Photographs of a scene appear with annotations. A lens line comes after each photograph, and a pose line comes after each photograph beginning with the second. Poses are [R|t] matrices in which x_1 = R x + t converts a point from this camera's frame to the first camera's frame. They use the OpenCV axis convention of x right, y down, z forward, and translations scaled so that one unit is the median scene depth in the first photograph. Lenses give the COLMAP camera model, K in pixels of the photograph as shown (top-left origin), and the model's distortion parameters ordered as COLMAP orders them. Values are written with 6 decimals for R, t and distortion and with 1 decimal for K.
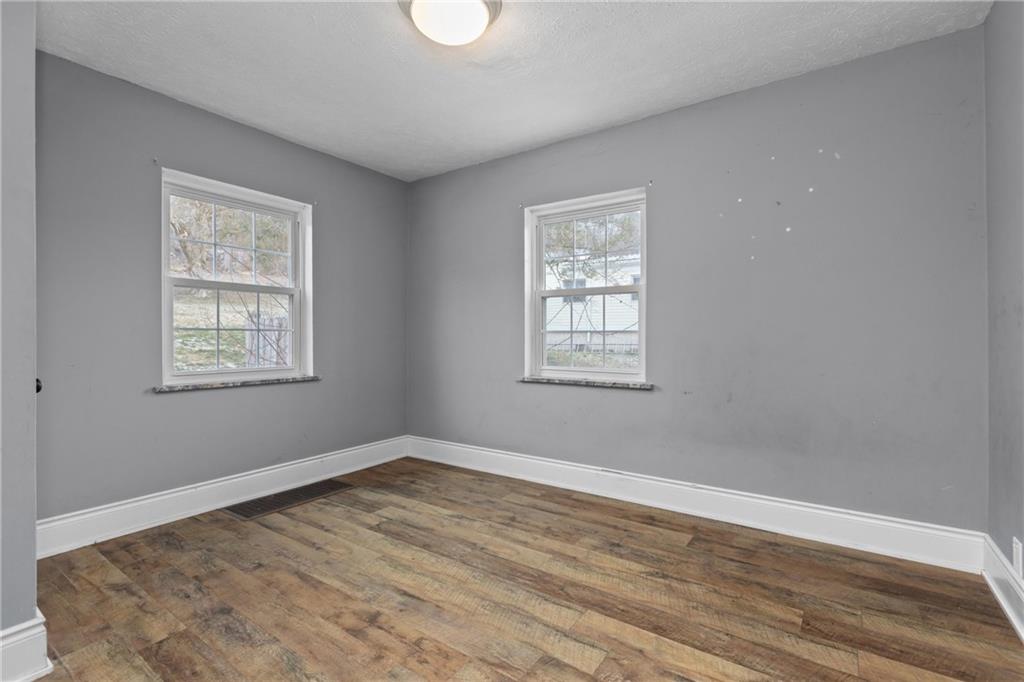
lens RADIAL K [[464.2, 0, 515.2], [0, 464.2, 339.7], [0, 0, 1]] dist [0.001239, -0.000722]
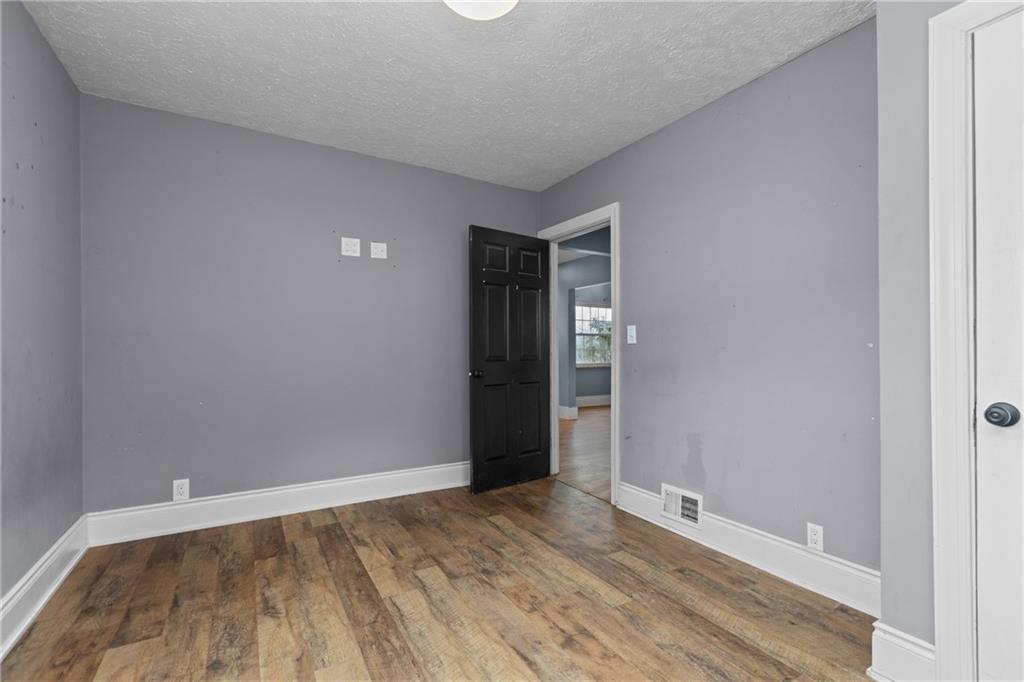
lens RADIAL K [[464.2, 0, 515.2], [0, 464.2, 339.7], [0, 0, 1]] dist [0.001239, -0.000722]
pose [[-0.907623, 0.011380, 0.419631, -0.595478], [0.005921, 0.999880, -0.014310, -0.016619], [-0.419744, -0.010503, -0.907582, 1.860985]]
